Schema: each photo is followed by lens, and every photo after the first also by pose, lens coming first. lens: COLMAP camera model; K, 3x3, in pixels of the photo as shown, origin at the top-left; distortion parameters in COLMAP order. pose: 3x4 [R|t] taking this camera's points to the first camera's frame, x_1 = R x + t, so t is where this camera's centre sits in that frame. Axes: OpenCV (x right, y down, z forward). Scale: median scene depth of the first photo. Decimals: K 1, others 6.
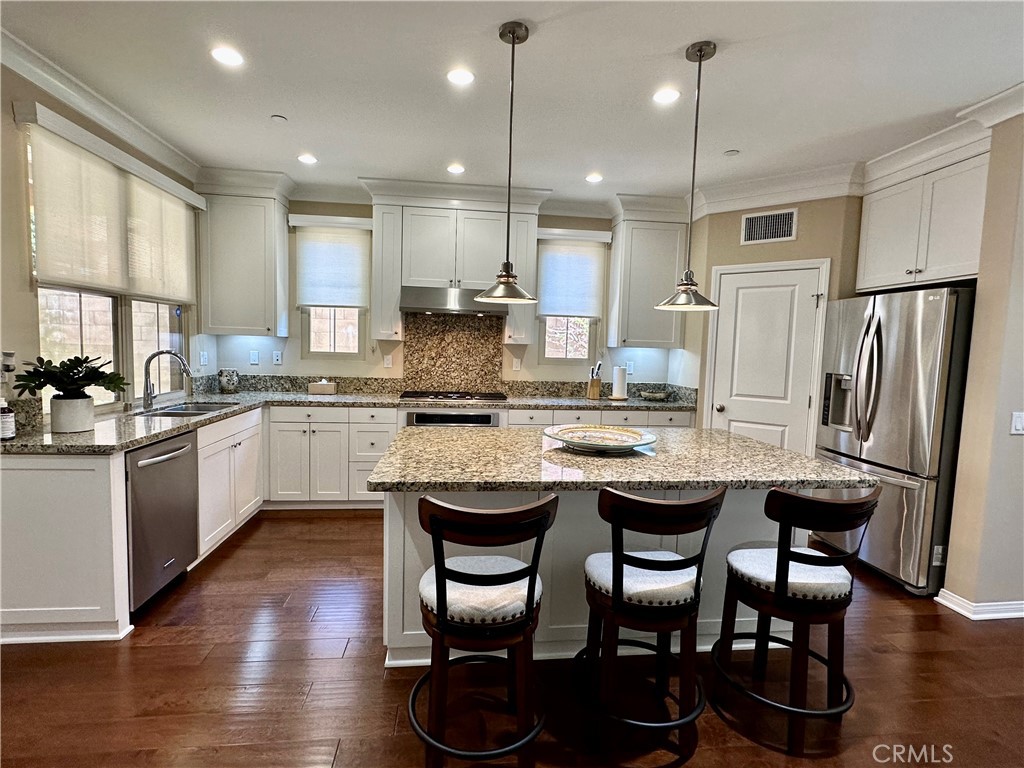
lens RADIAL K [[501.8, 0, 518.2], [0, 501.8, 386.7], [0, 0, 1]] dist [0.000133, -0.007971]
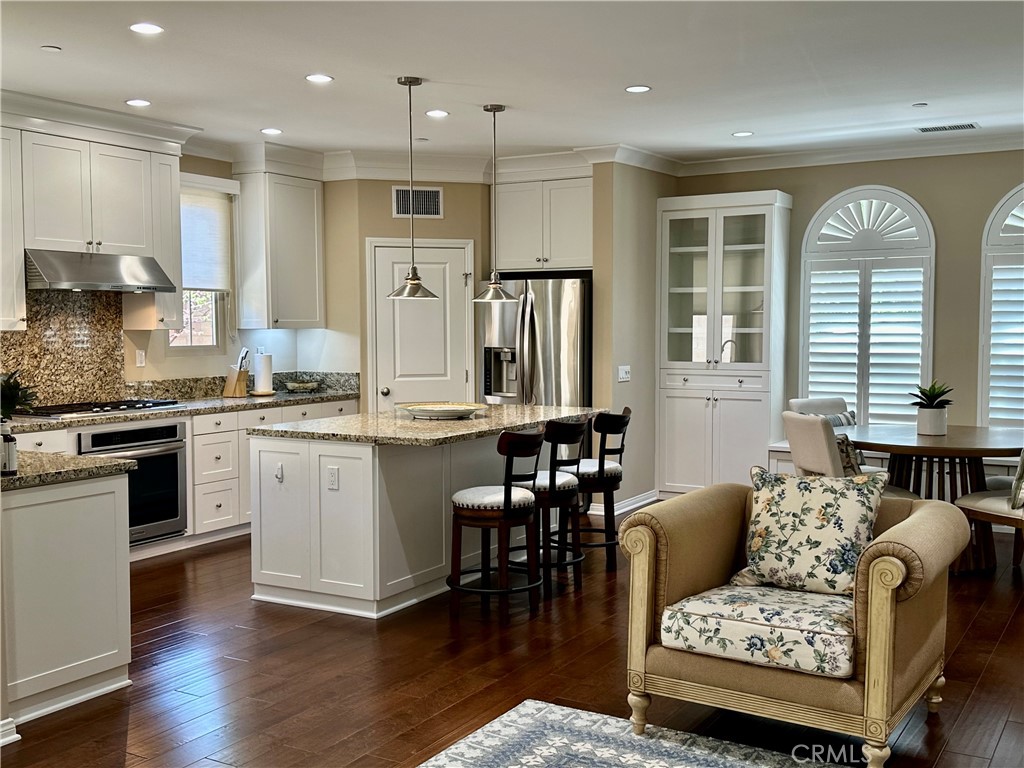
lens RADIAL K [[1079.1, 0, 531.7], [0, 1079.1, 388.2], [0, 0, 1]] dist [0.140841, -0.011972]
pose [[0.597148, -0.080821, 0.798049, -1.060762], [0.084888, 0.995691, 0.037319, -0.015532], [-0.797627, 0.045460, 0.601436, -0.426642]]
